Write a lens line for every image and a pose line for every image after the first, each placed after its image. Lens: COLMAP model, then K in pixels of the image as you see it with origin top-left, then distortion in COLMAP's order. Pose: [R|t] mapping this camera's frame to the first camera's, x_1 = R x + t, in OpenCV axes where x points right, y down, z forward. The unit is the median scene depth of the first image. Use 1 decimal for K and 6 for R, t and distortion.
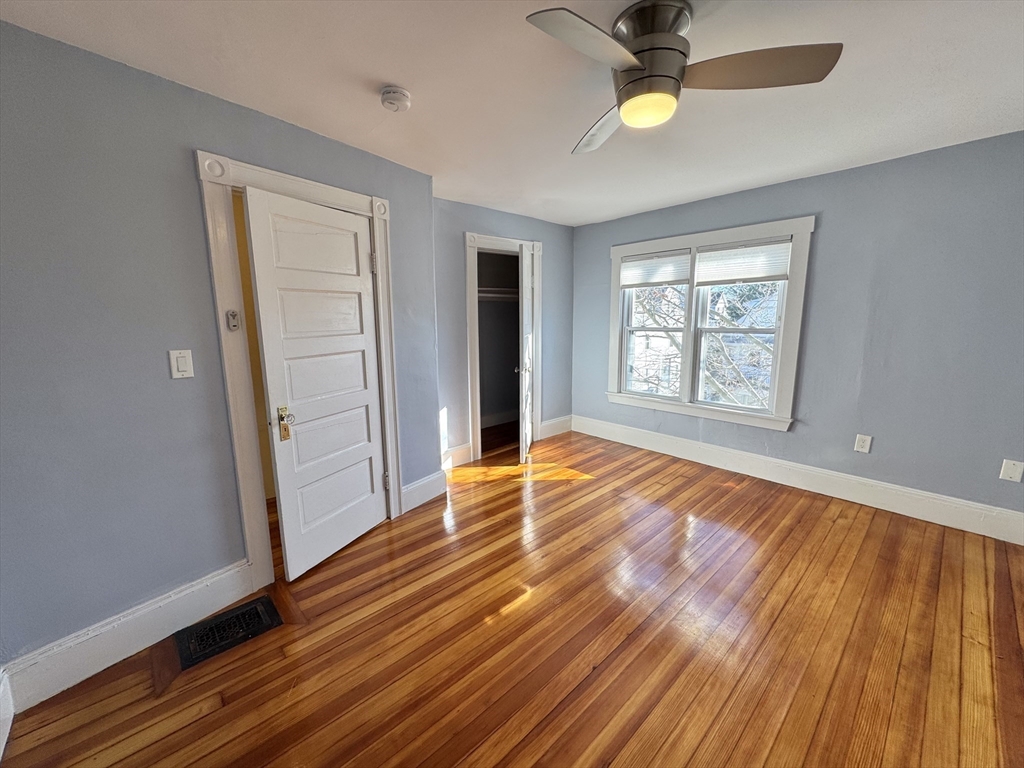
lens RADIAL K [[407.8, 0, 511.7], [0, 407.8, 382.8], [0, 0, 1]] dist [-0.001669, 0.000214]
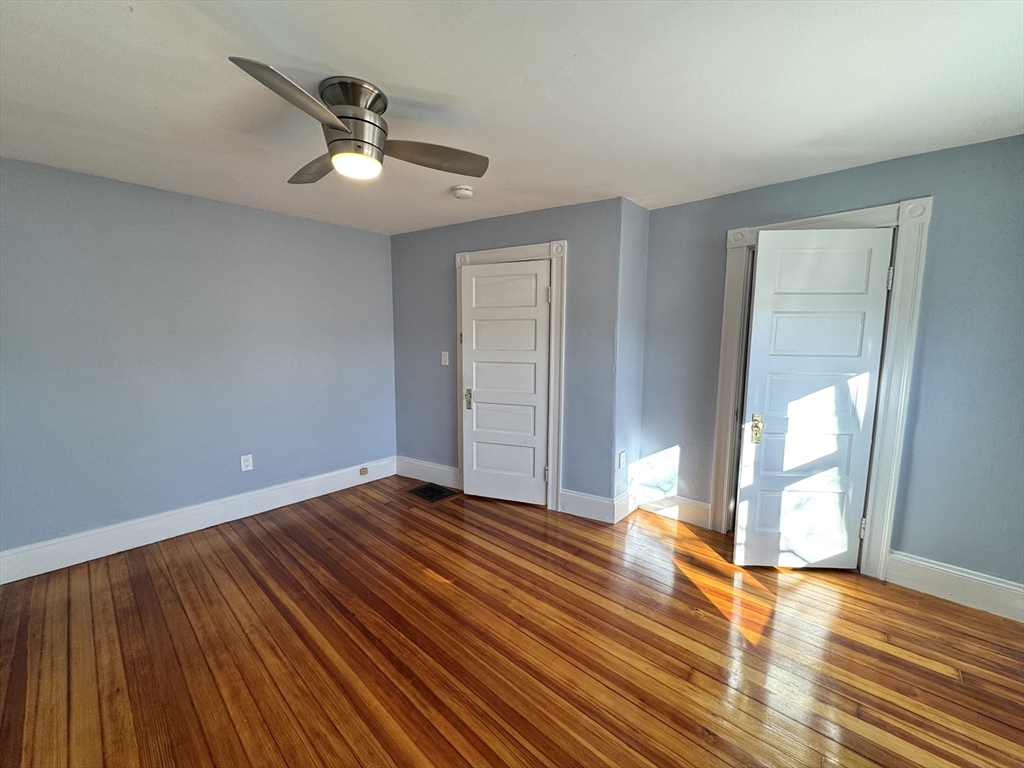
lens RADIAL K [[407.8, 0, 511.7], [0, 407.8, 382.8], [0, 0, 1]] dist [-0.001669, 0.000214]
pose [[0.088311, 0.128932, -0.987713, 0.921043], [-0.167379, 0.979409, 0.112883, -0.154476], [0.981929, 0.155353, 0.108073, 0.806287]]
